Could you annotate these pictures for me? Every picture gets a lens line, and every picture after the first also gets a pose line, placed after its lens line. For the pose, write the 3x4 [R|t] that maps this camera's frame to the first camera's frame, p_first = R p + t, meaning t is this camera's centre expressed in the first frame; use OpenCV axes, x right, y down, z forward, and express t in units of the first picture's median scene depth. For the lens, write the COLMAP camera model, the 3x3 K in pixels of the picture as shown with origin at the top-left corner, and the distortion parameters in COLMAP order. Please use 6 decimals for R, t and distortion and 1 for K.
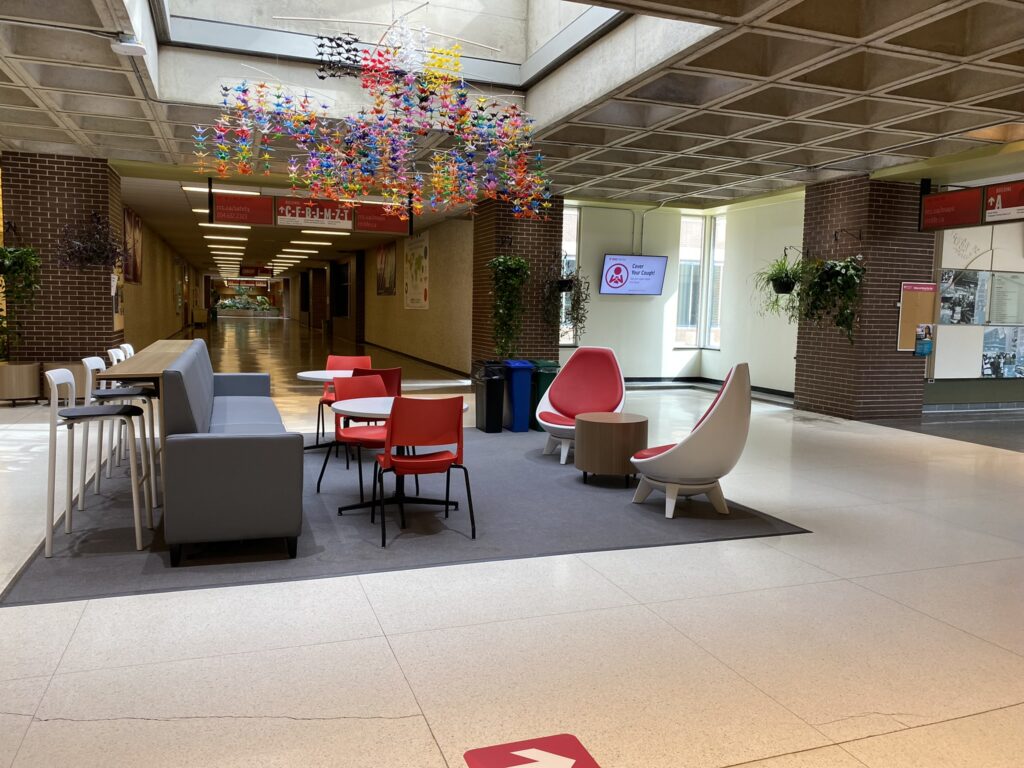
lens RADIAL K [[781.9, 0, 512.0], [0, 781.9, 384.0], [0, 0, 1]] dist [0.039233, -0.070740]
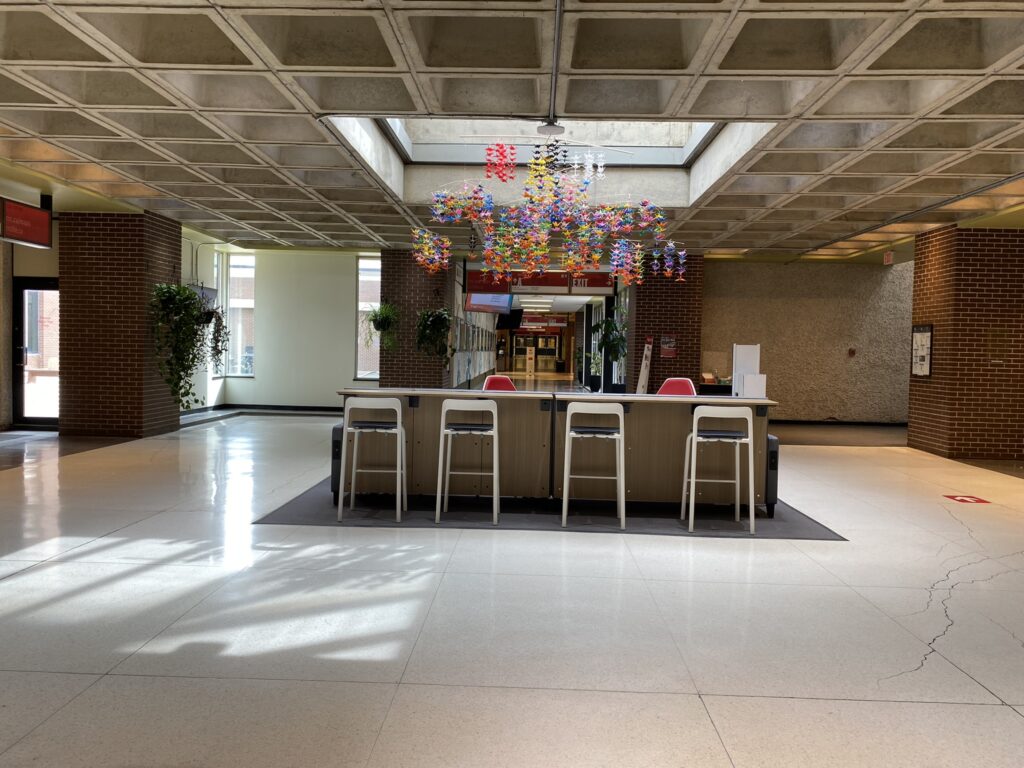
lens RADIAL K [[781.9, 0, 512.0], [0, 781.9, 384.0], [0, 0, 1]] dist [0.039233, -0.070740]
pose [[0.366002, -0.053012, 0.929103, -0.832405], [0.076747, 0.996695, 0.026635, -0.047572], [-0.927444, 0.061558, 0.368861, 0.339553]]
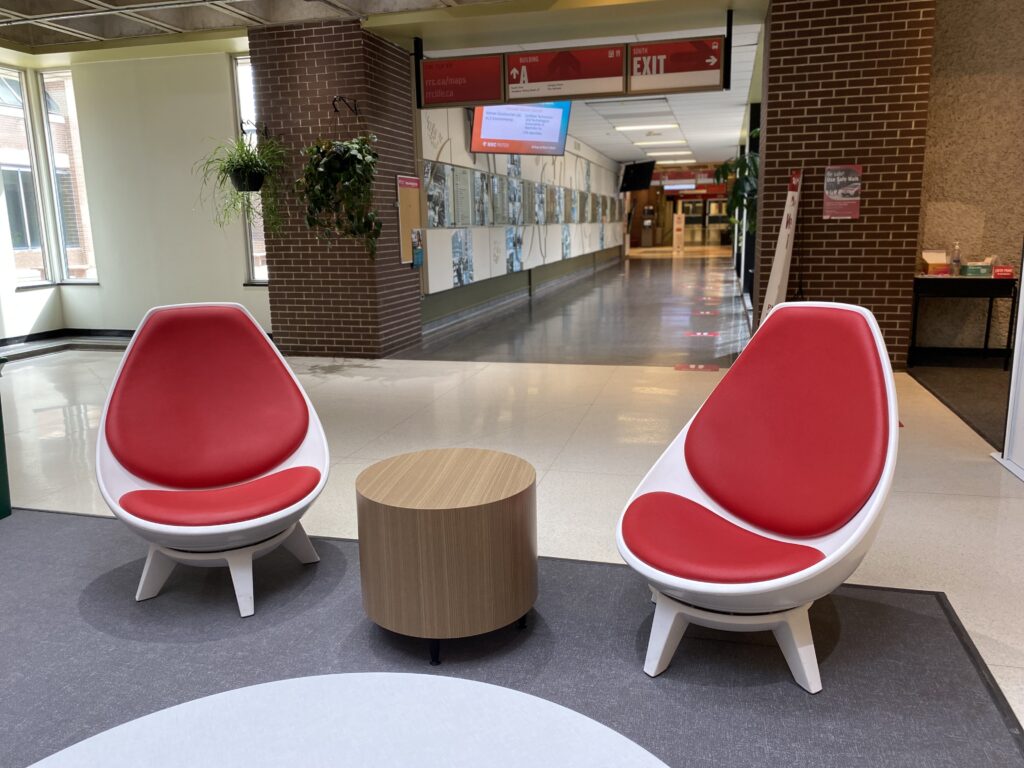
lens RADIAL K [[781.9, 0, 512.0], [0, 781.9, 384.0], [0, 0, 1]] dist [0.039233, -0.070740]
pose [[0.574762, -0.195583, 0.794604, -0.100245], [0.111847, 0.980681, 0.160481, -0.037204], [-0.810641, -0.003364, 0.585534, 0.439136]]
